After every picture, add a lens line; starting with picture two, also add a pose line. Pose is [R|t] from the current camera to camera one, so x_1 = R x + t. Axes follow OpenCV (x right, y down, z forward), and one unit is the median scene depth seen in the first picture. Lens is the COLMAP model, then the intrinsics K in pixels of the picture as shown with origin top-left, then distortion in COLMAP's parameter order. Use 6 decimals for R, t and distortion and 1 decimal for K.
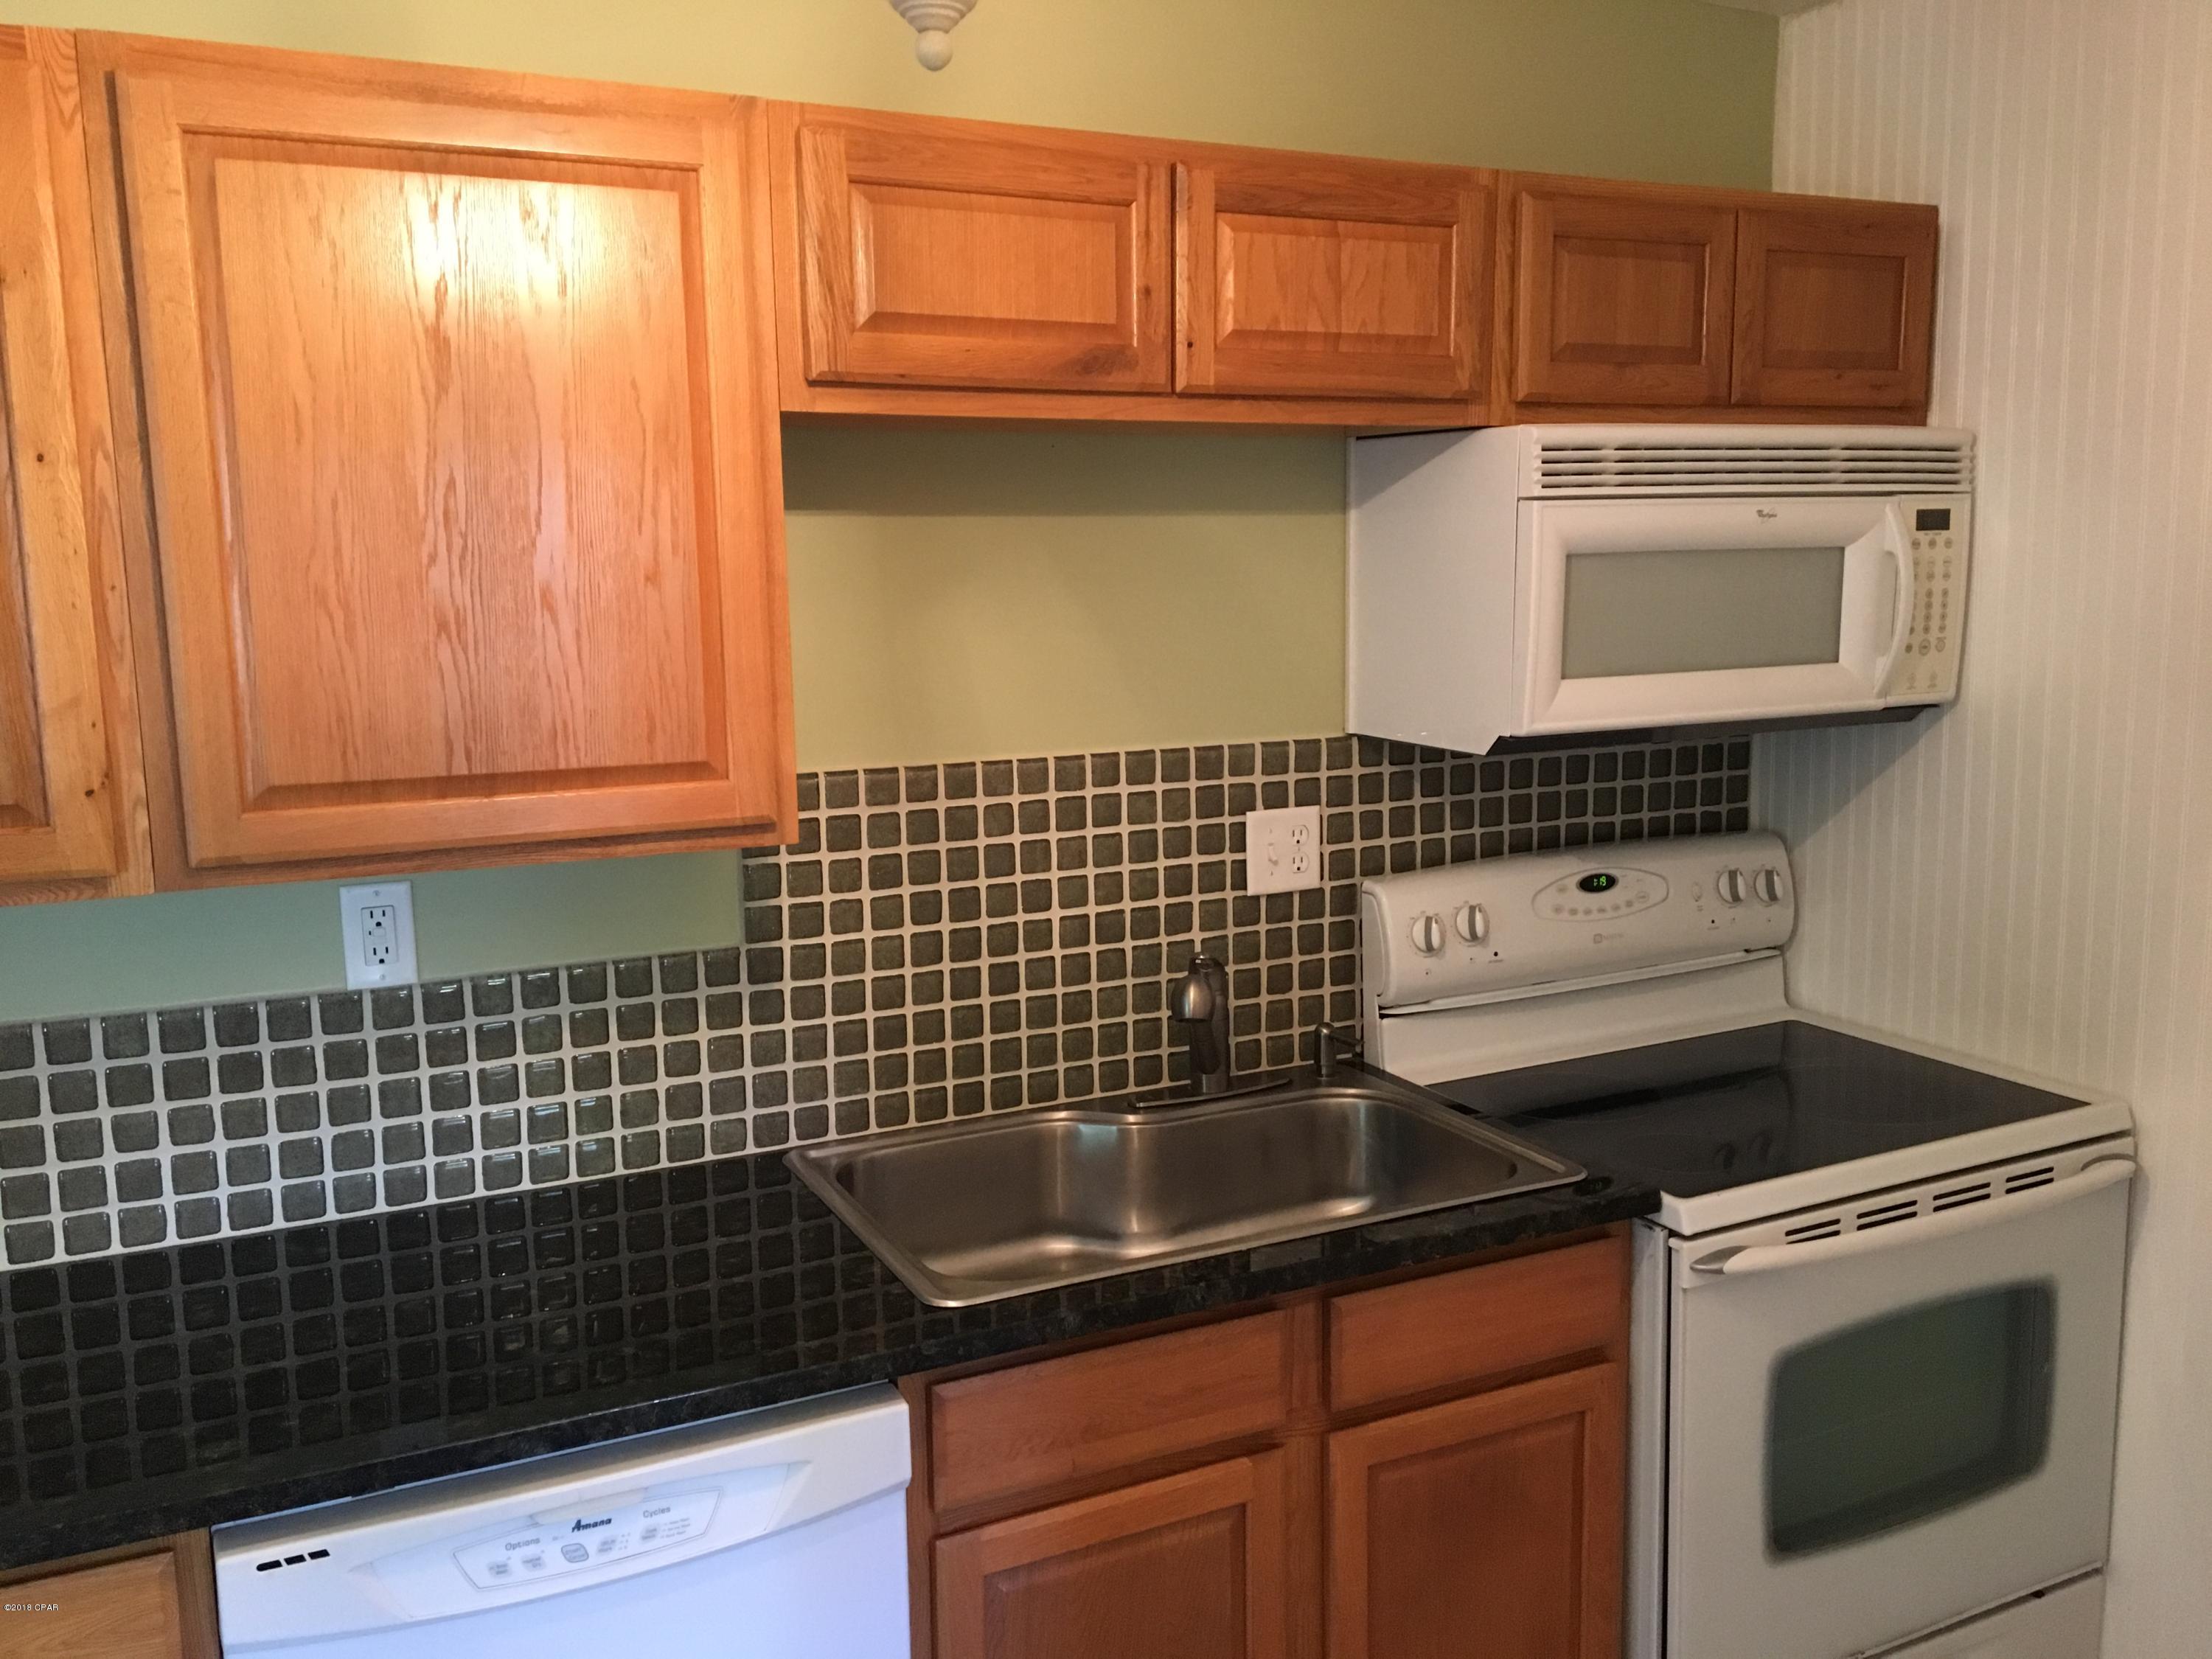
lens RADIAL K [[1836.4, 0, 1106.6], [0, 1836.4, 833.1], [0, 0, 1]] dist [0.096442, -0.143228]
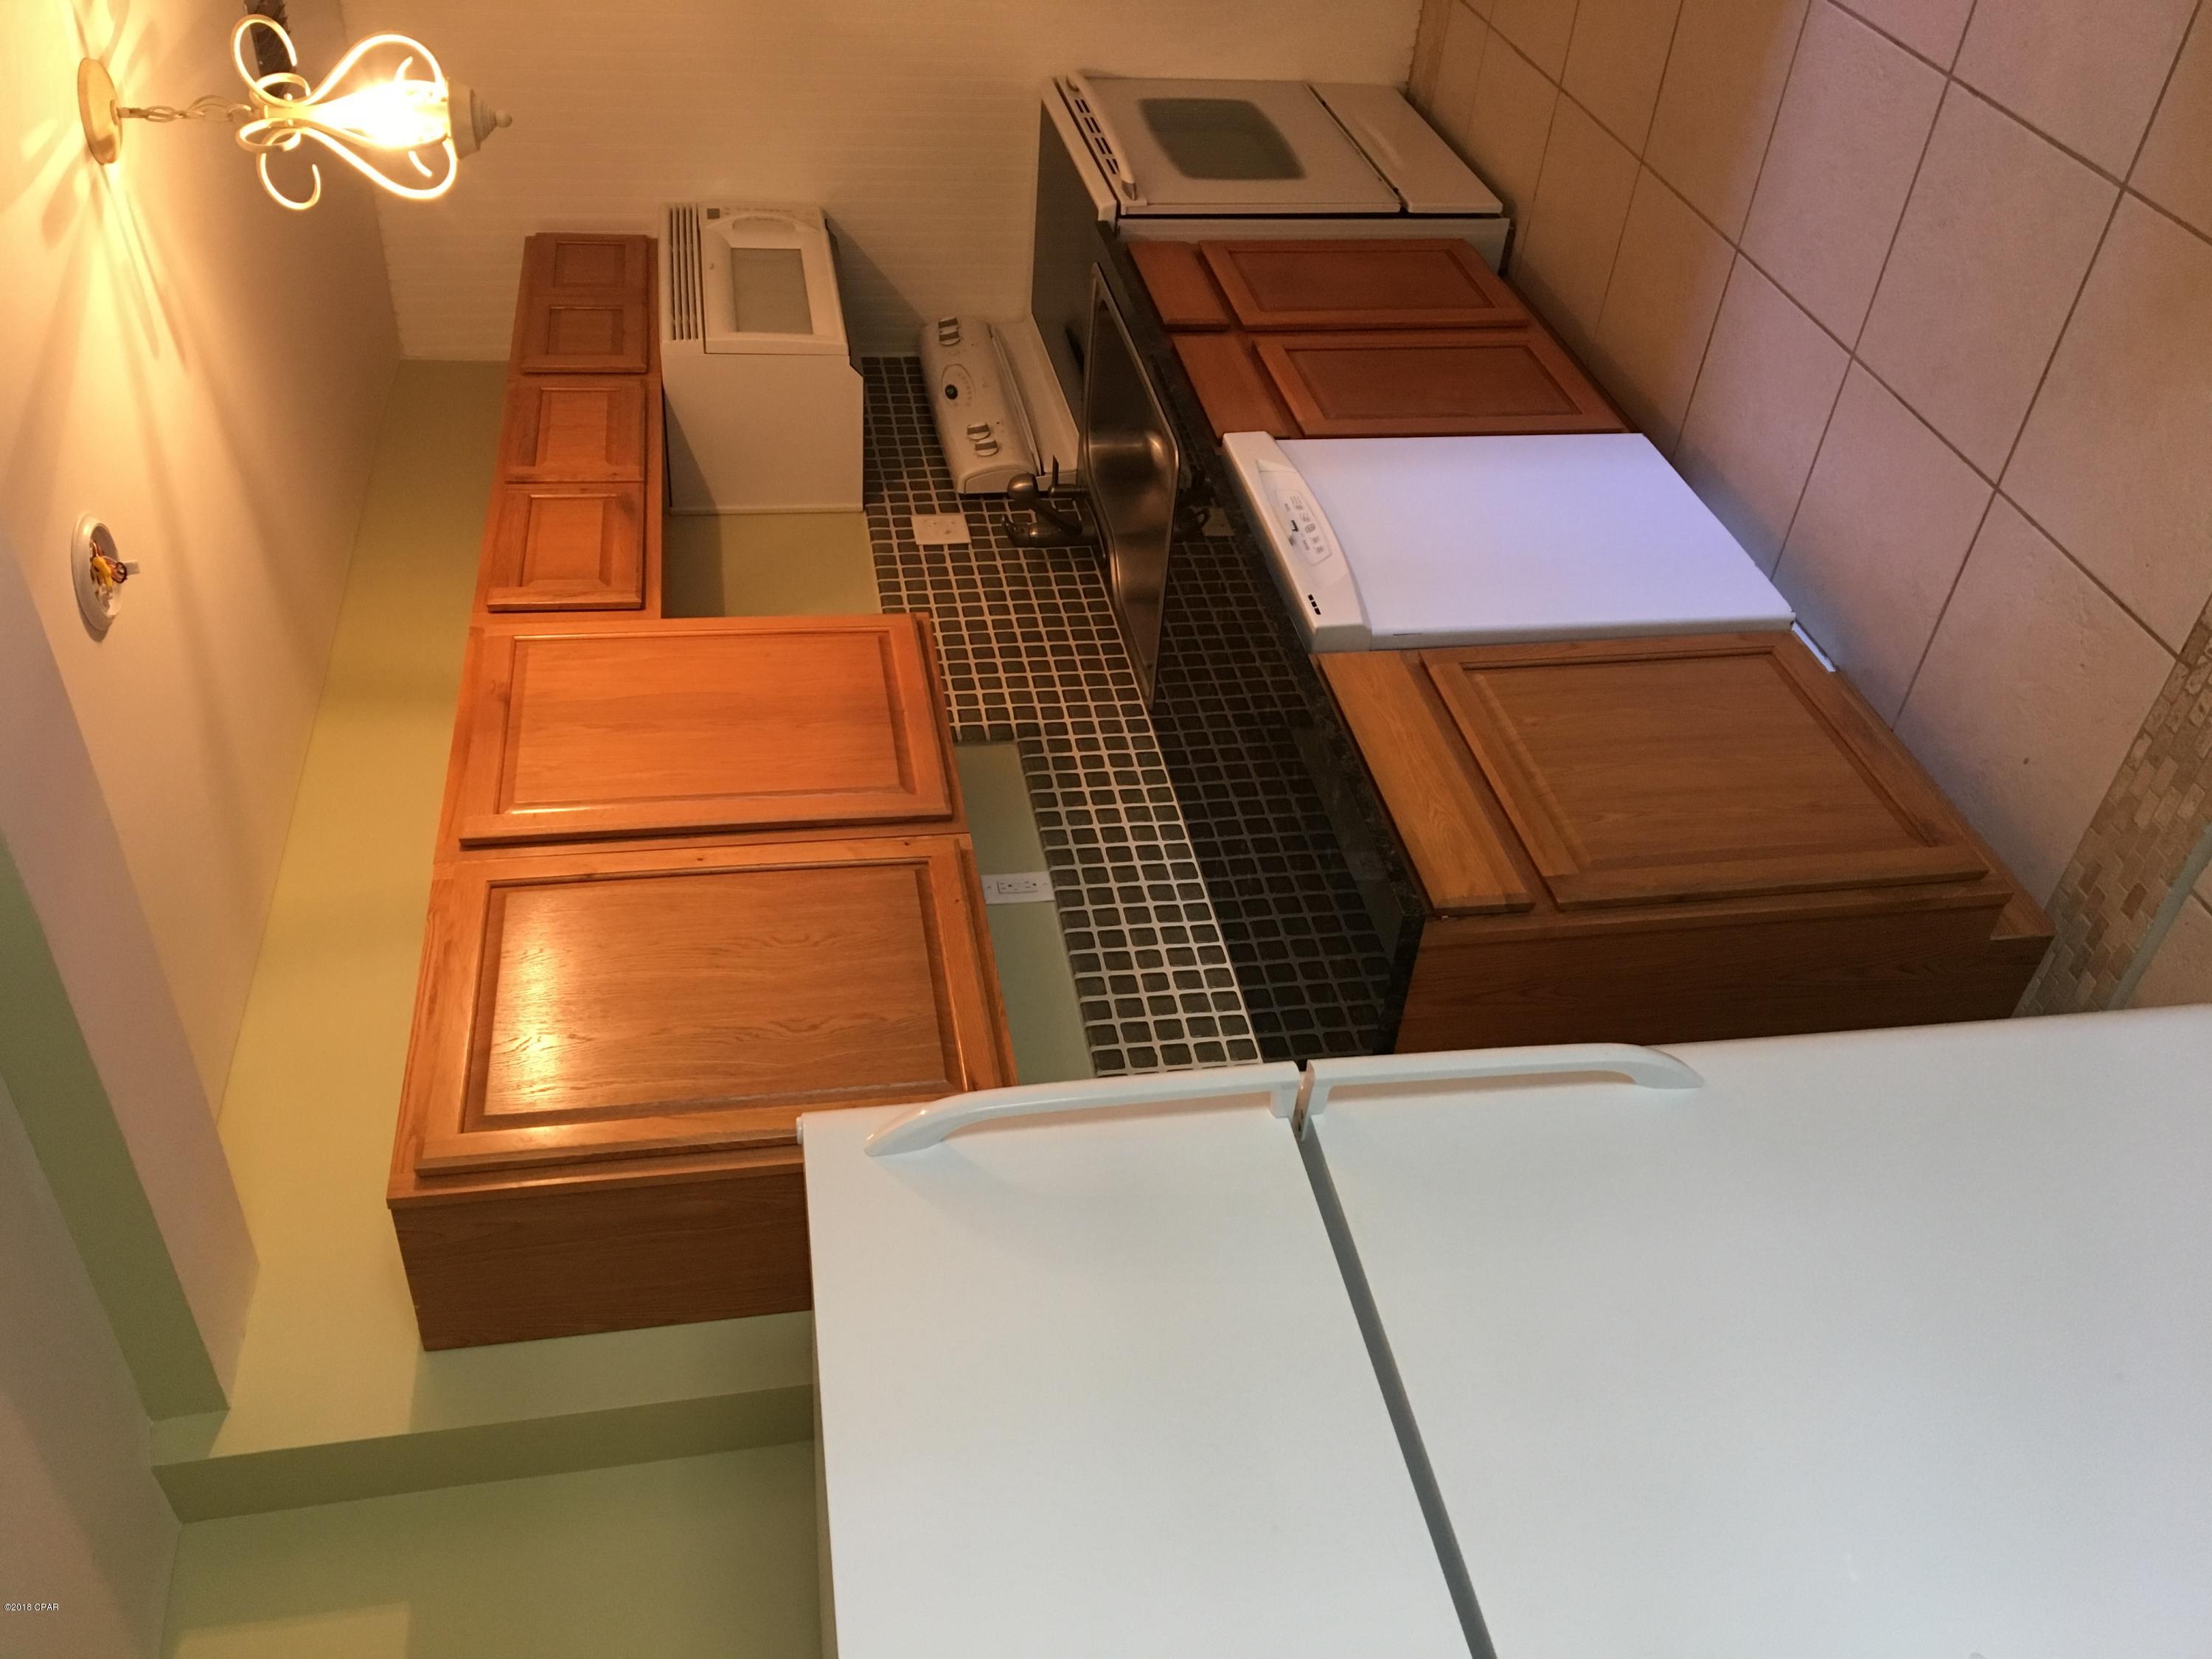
lens RADIAL K [[1836.4, 0, 1106.6], [0, 1836.4, 833.1], [0, 0, 1]] dist [0.096442, -0.143228]
pose [[-0.113200, -0.908135, 0.403083, -0.869215], [0.993569, -0.104501, 0.043592, 0.060197], [0.002535, 0.405425, 0.914125, -0.346463]]
